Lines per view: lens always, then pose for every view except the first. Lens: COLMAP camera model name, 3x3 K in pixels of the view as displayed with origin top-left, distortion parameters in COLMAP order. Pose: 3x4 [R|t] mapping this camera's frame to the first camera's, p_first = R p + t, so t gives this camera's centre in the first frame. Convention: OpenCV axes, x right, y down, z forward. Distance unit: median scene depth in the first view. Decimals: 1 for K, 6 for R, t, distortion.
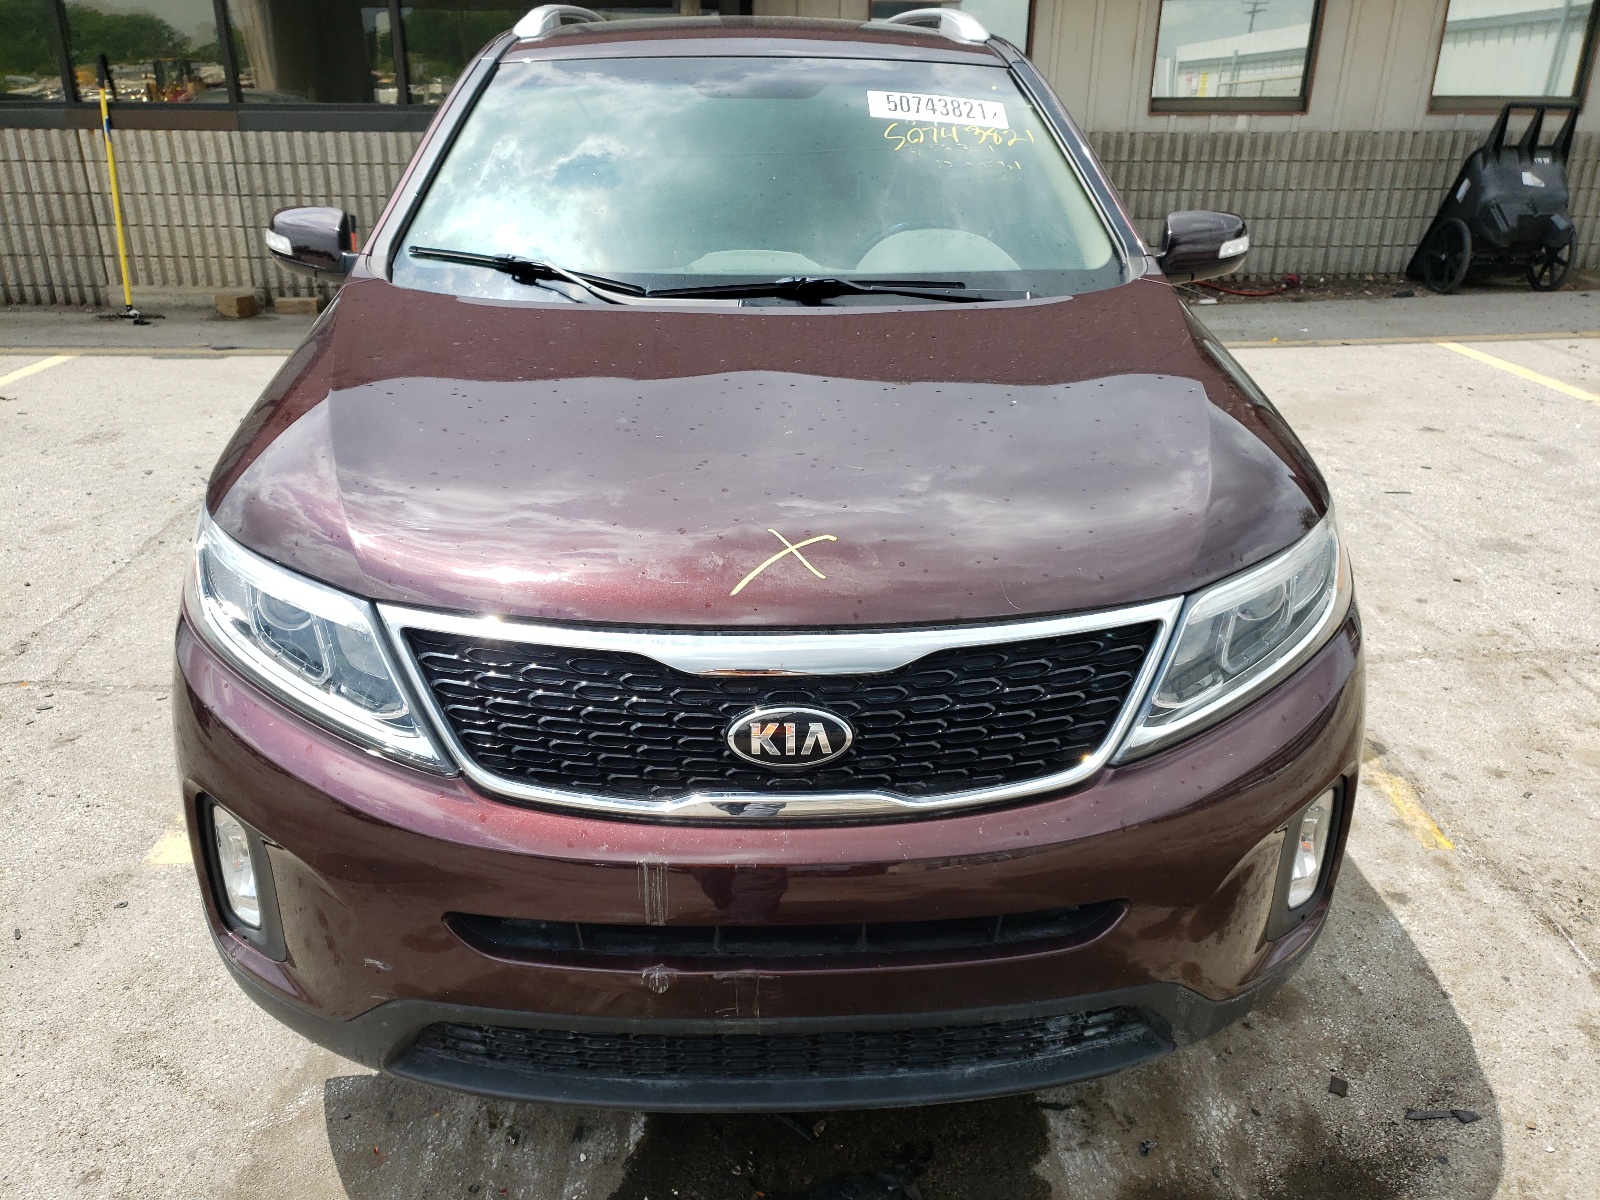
lens RADIAL K [[1290.4, 0, 800.0], [0, 1290.4, 600.0], [0, 0, 1]] dist [-0.003021, 0.008814]
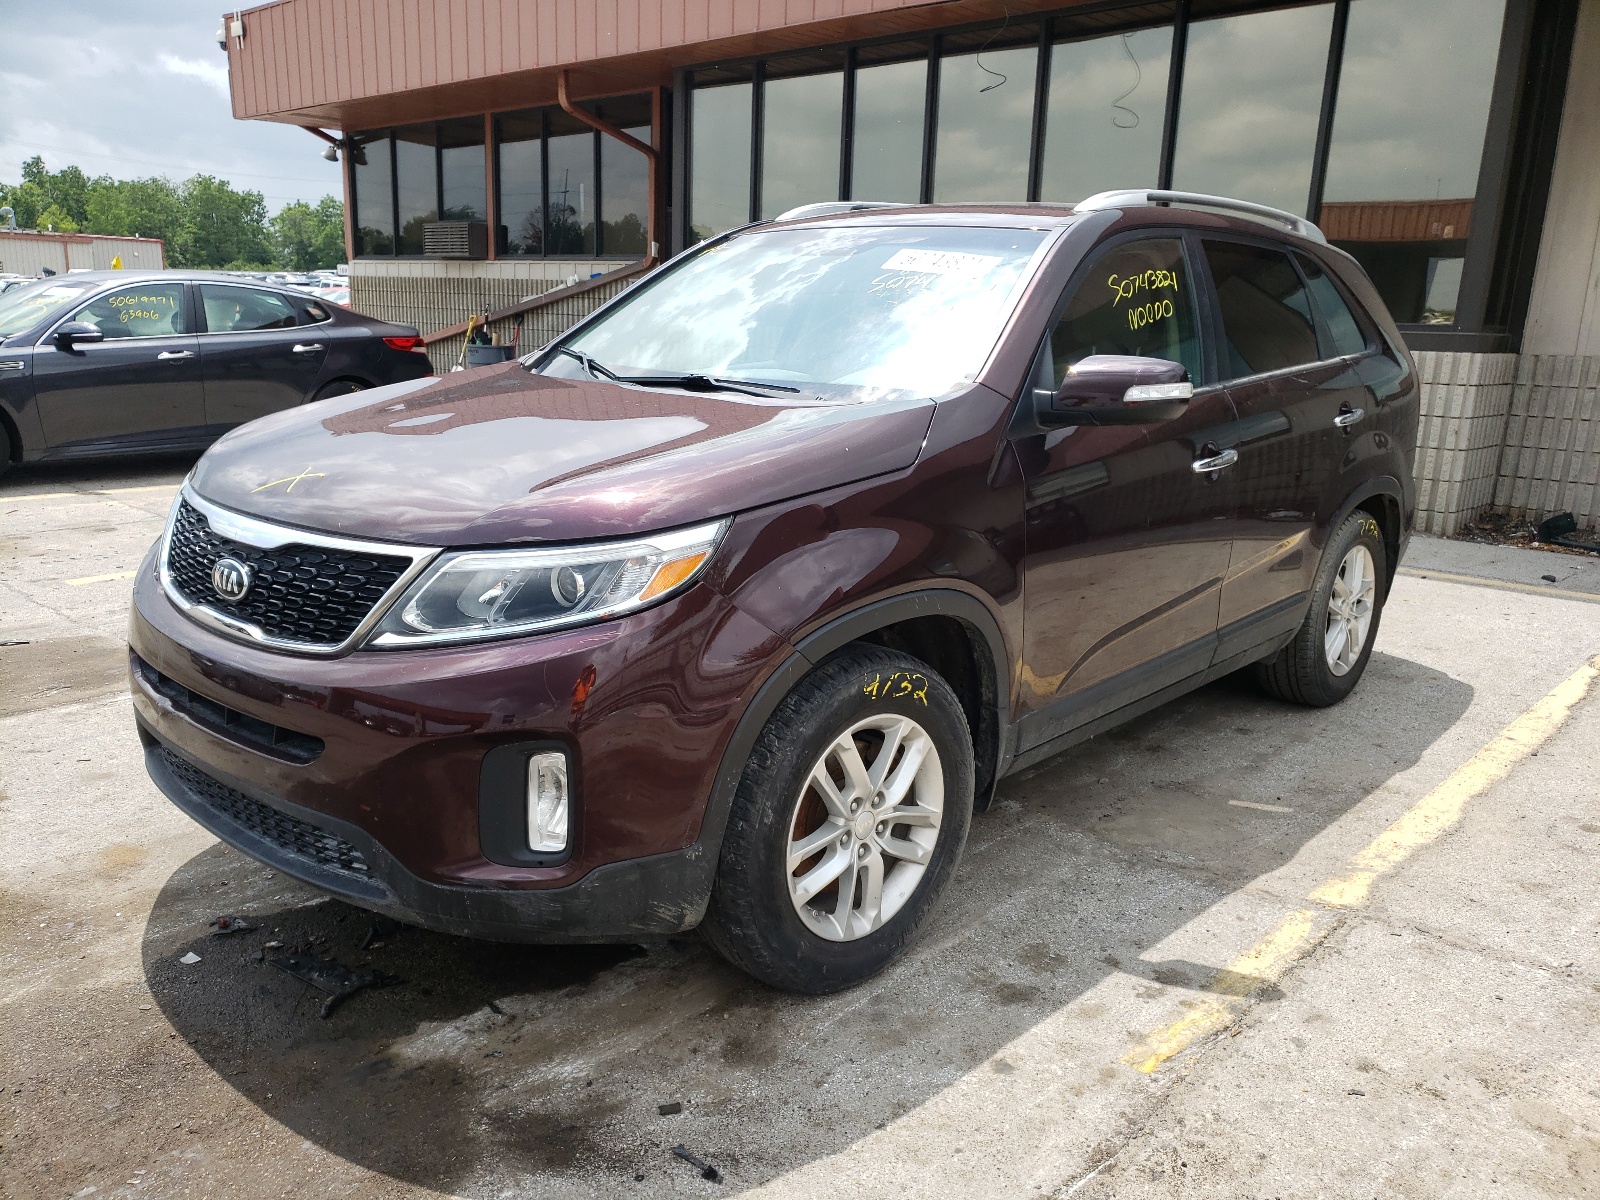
lens RADIAL K [[1290.4, 0, 800.0], [0, 1290.4, 600.0], [0, 0, 1]] dist [-0.003021, 0.008814]
pose [[0.715983, 0.183210, -0.673648, 1.162348], [-0.293299, 0.954599, -0.052111, 0.005984], [0.633517, 0.234891, 0.737213, 0.201546]]
